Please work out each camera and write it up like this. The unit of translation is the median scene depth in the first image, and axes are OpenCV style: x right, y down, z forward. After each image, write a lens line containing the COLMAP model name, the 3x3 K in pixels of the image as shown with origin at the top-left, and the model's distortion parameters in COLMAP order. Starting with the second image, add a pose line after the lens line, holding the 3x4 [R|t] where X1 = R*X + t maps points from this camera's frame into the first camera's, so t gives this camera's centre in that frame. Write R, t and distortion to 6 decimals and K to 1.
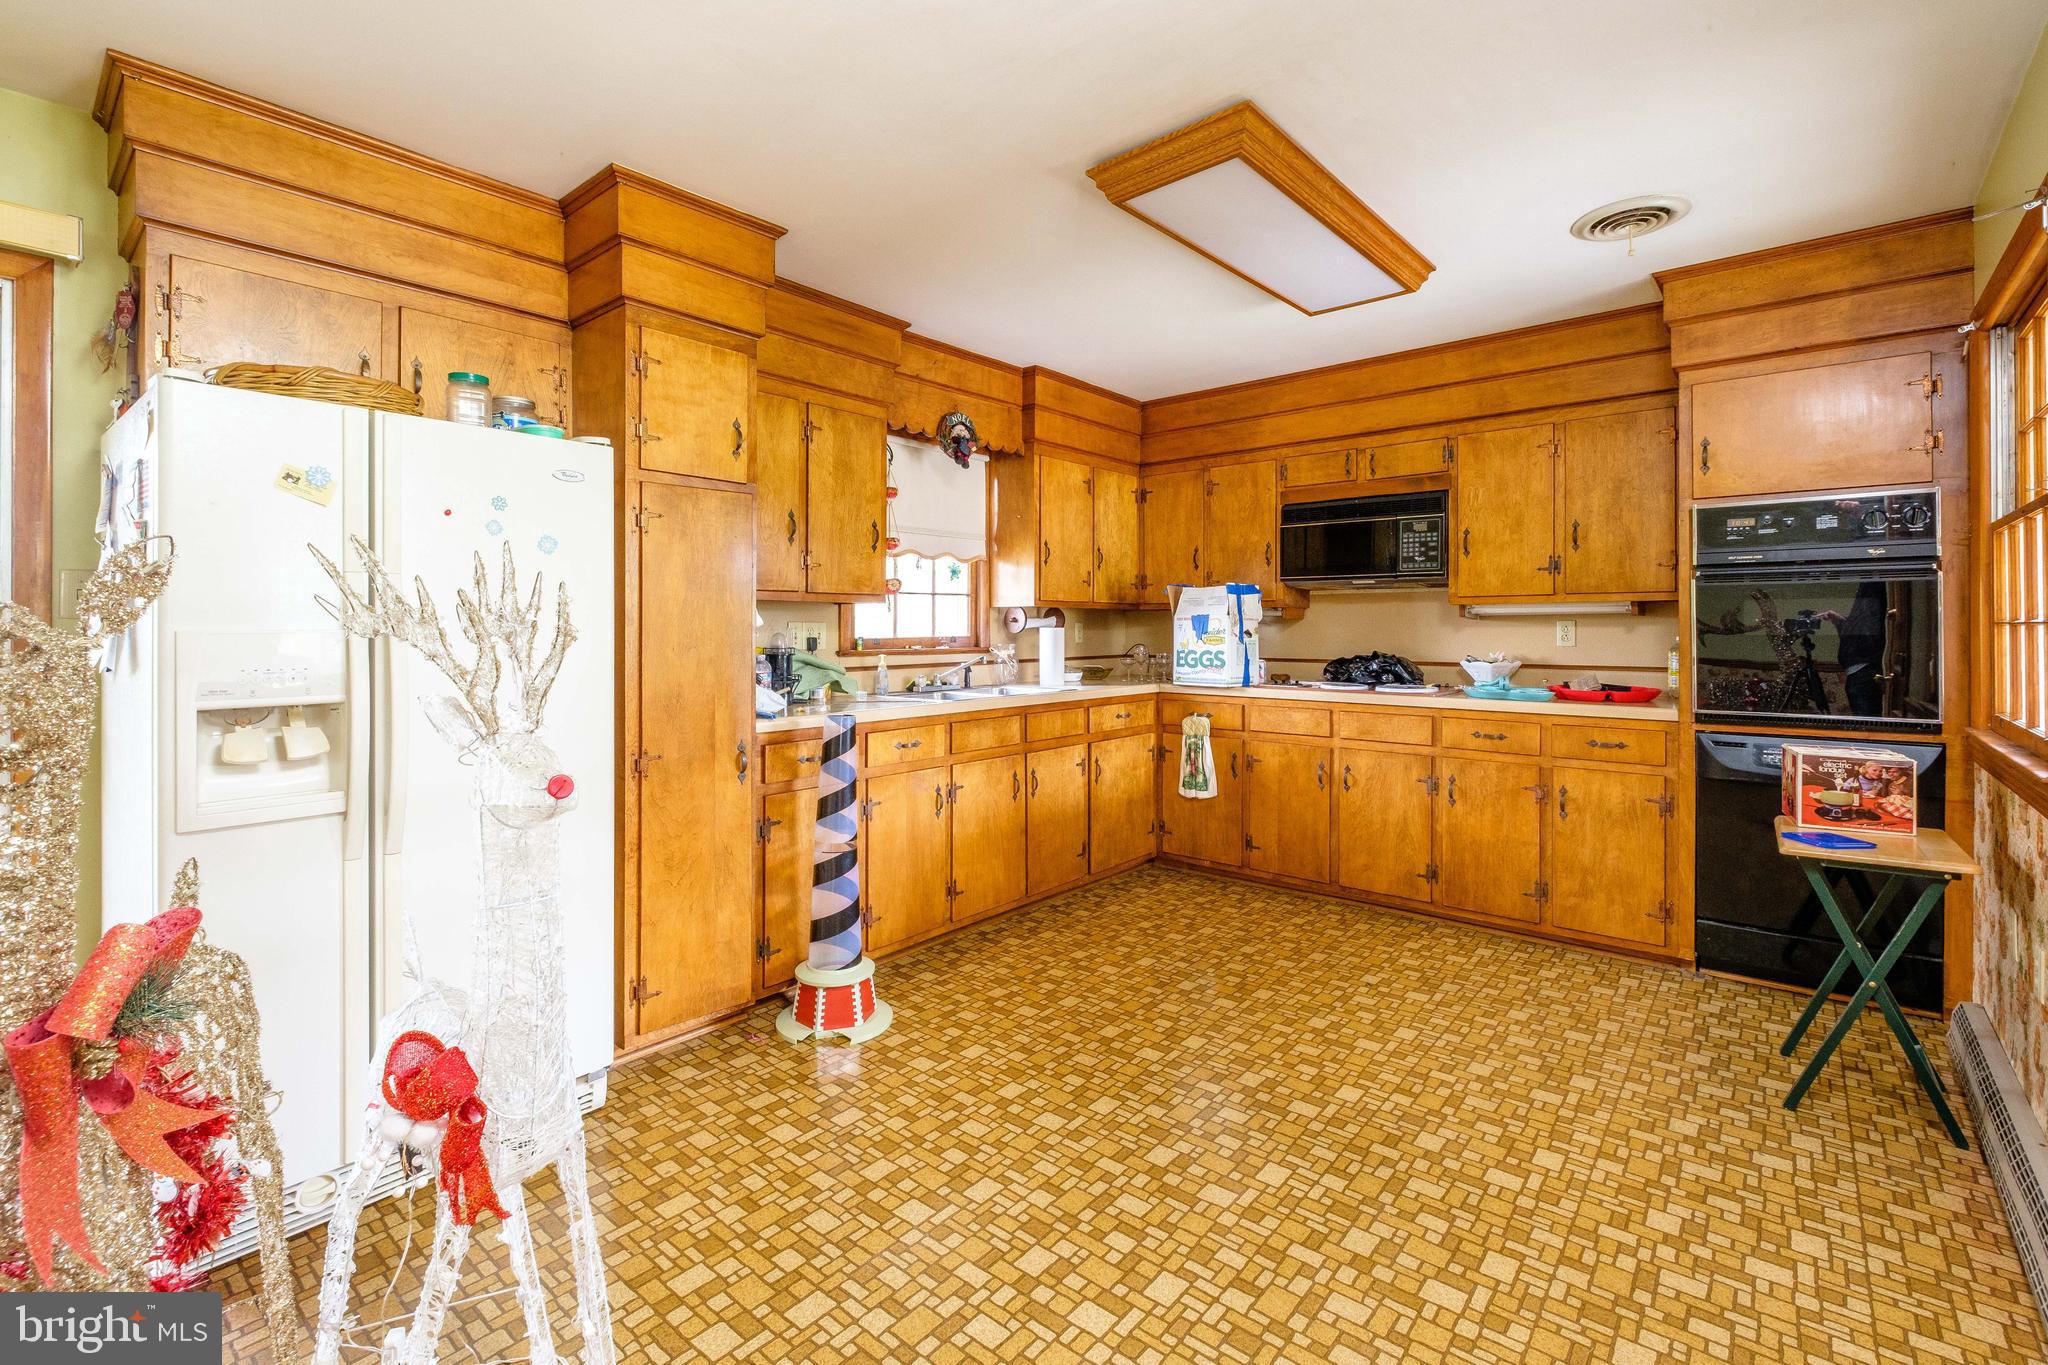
lens RADIAL K [[900.6, 0, 1006.2], [0, 900.6, 630.1], [0, 0, 1]] dist [-0.003946, -0.003080]
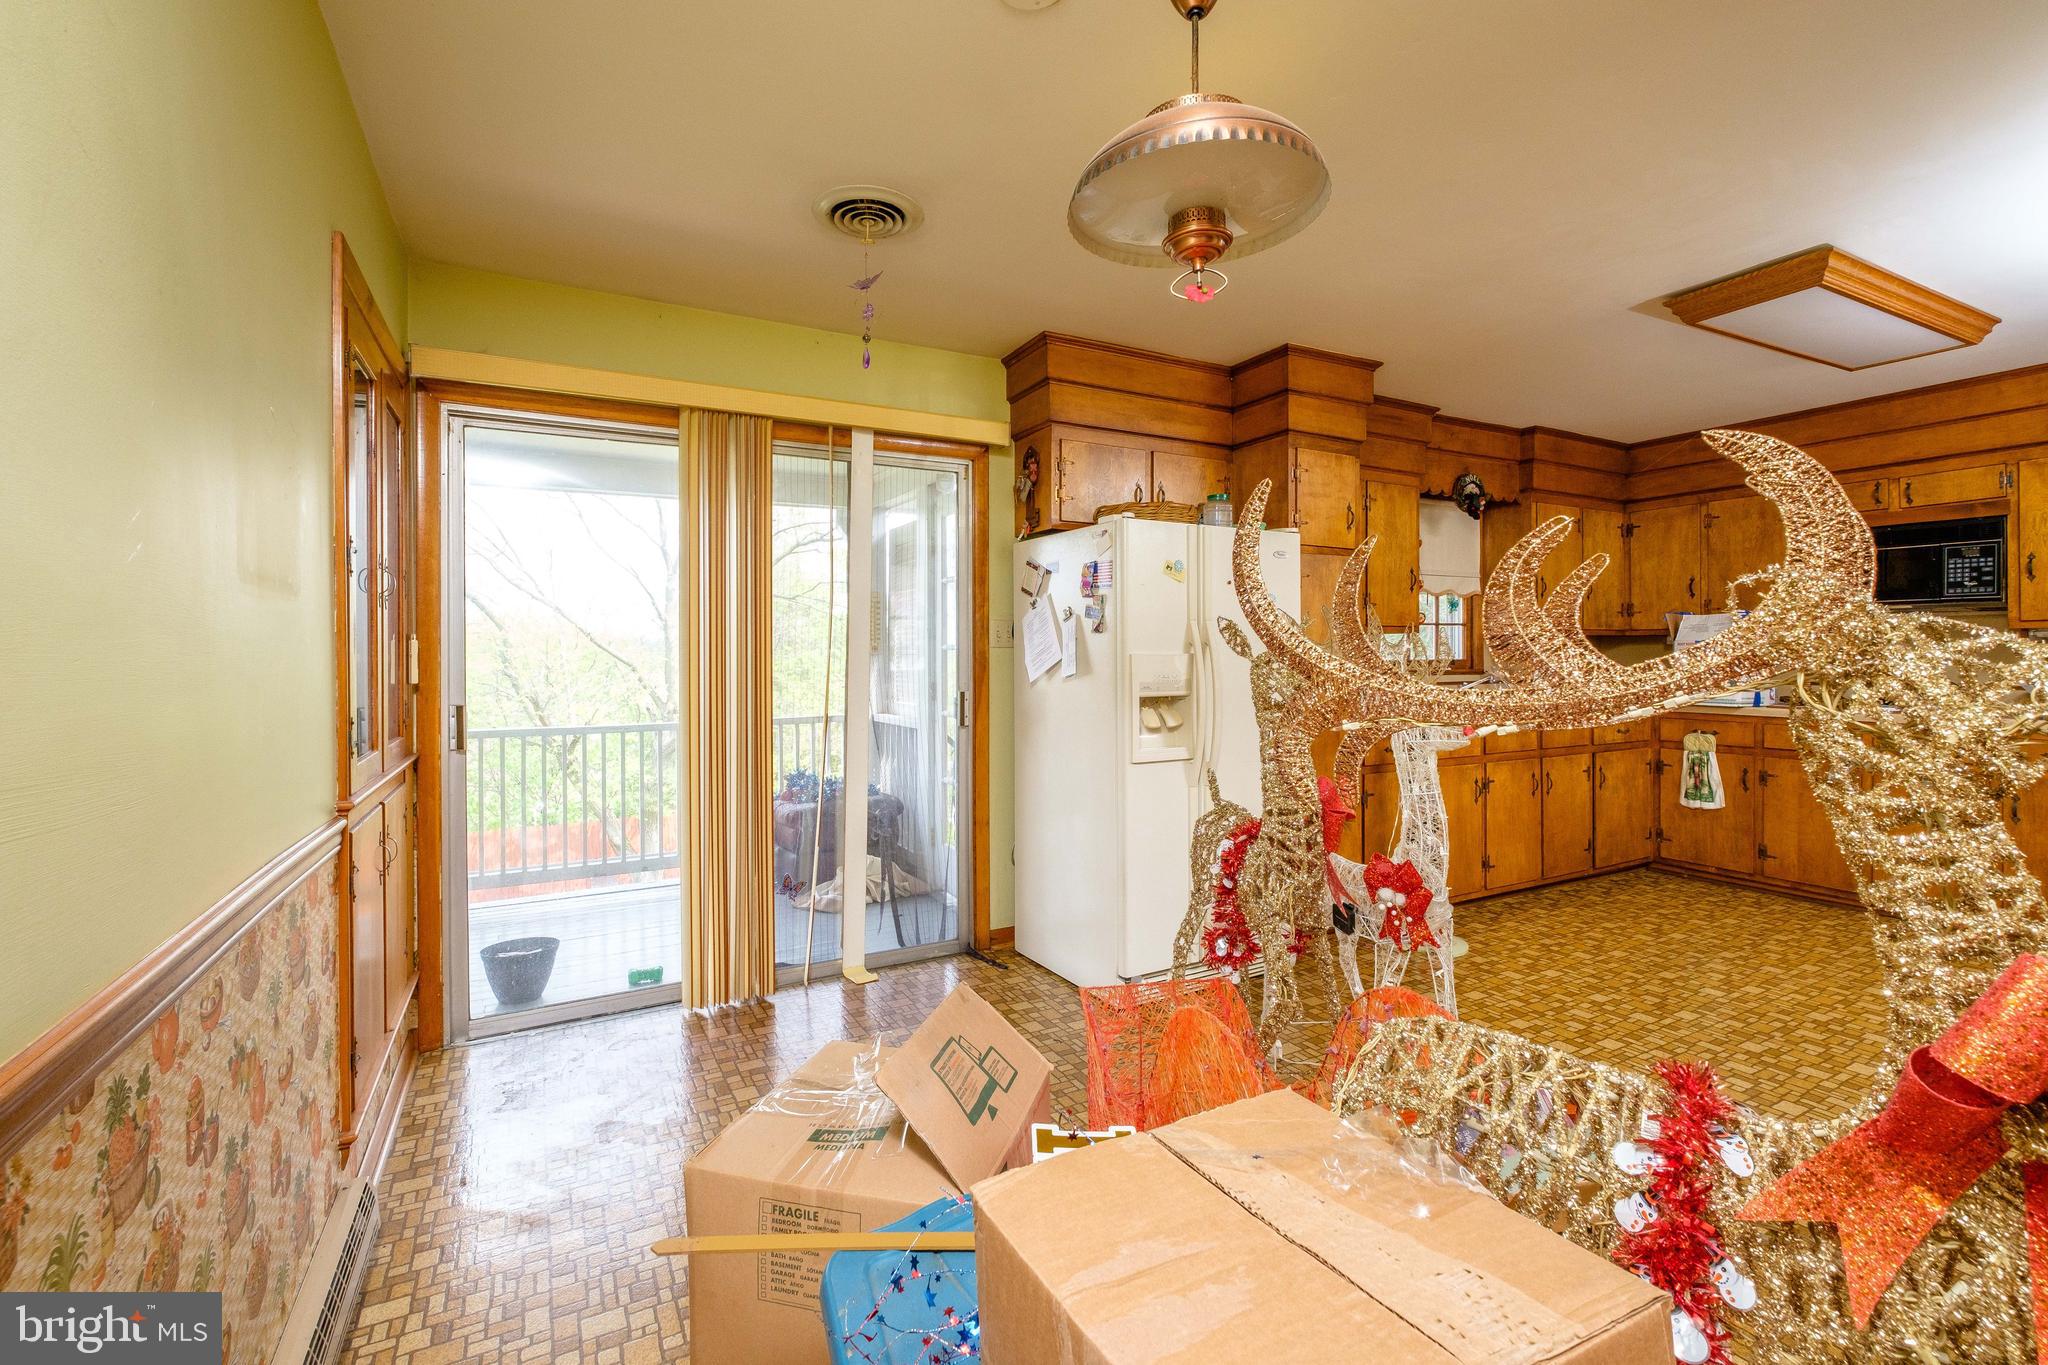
lens RADIAL K [[900.6, 0, 991.4], [0, 900.6, 652.6], [0, 0, 1]] dist [-0.003946, -0.003080]
pose [[0.933482, -0.001745, -0.358621, -0.214718], [0.000792, 0.999996, -0.002804, 0.000671], [0.358625, 0.002333, 0.933479, -0.343053]]
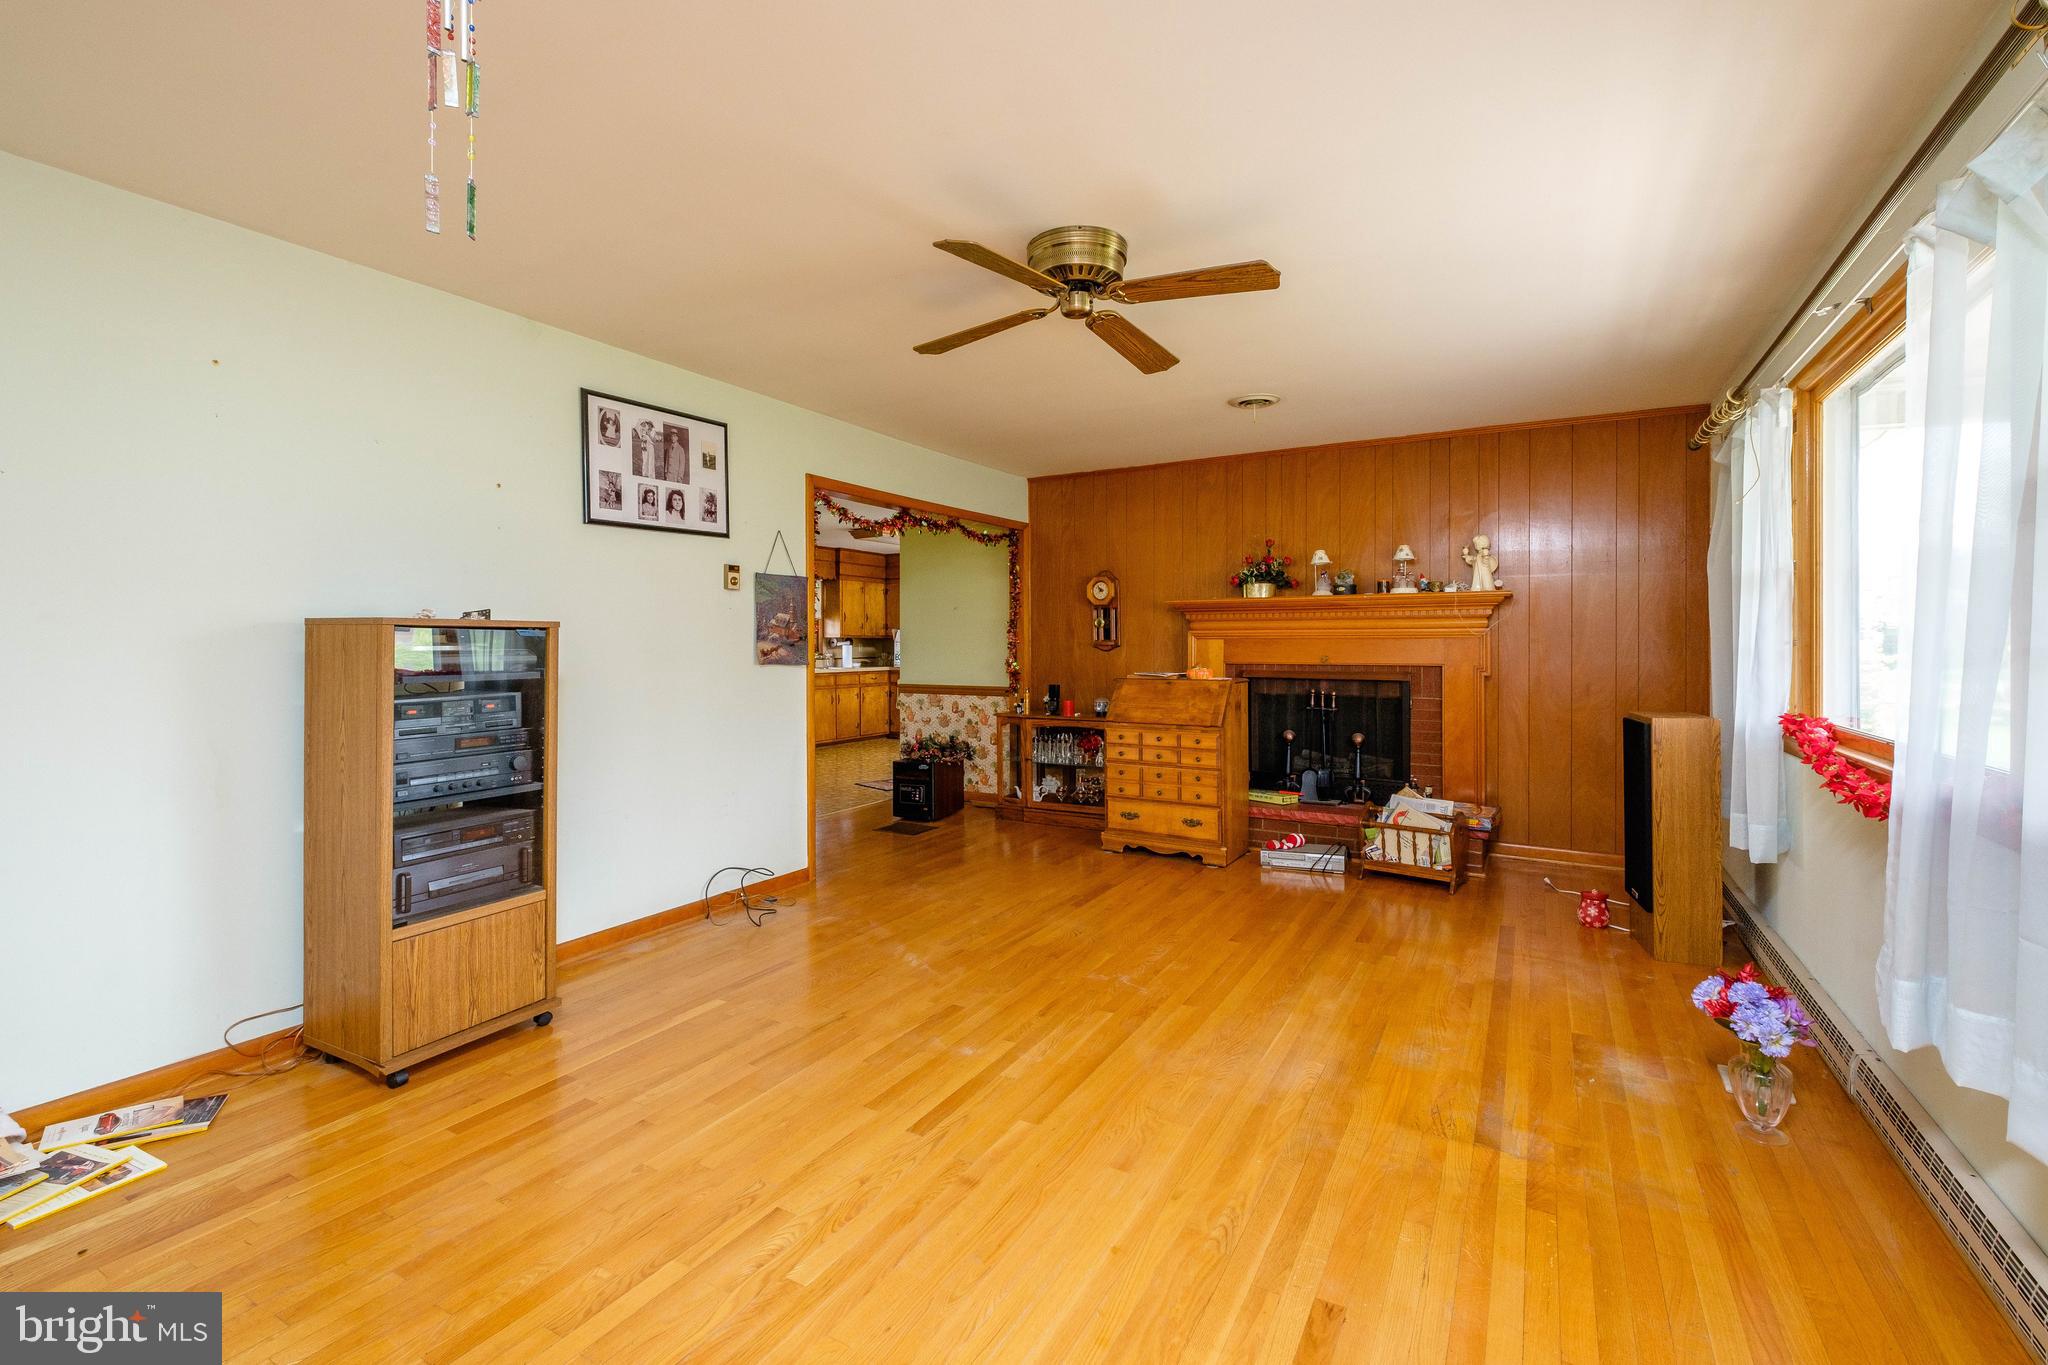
lens RADIAL K [[900.6, 0, 1029.1], [0, 900.6, 666.4], [0, 0, 1]] dist [-0.003946, -0.003080]
pose [[0.979482, -0.005563, 0.201454, 0.044196], [0.002454, 0.999874, 0.015679, 0.020154], [-0.201516, -0.014863, 0.979373, -1.811053]]
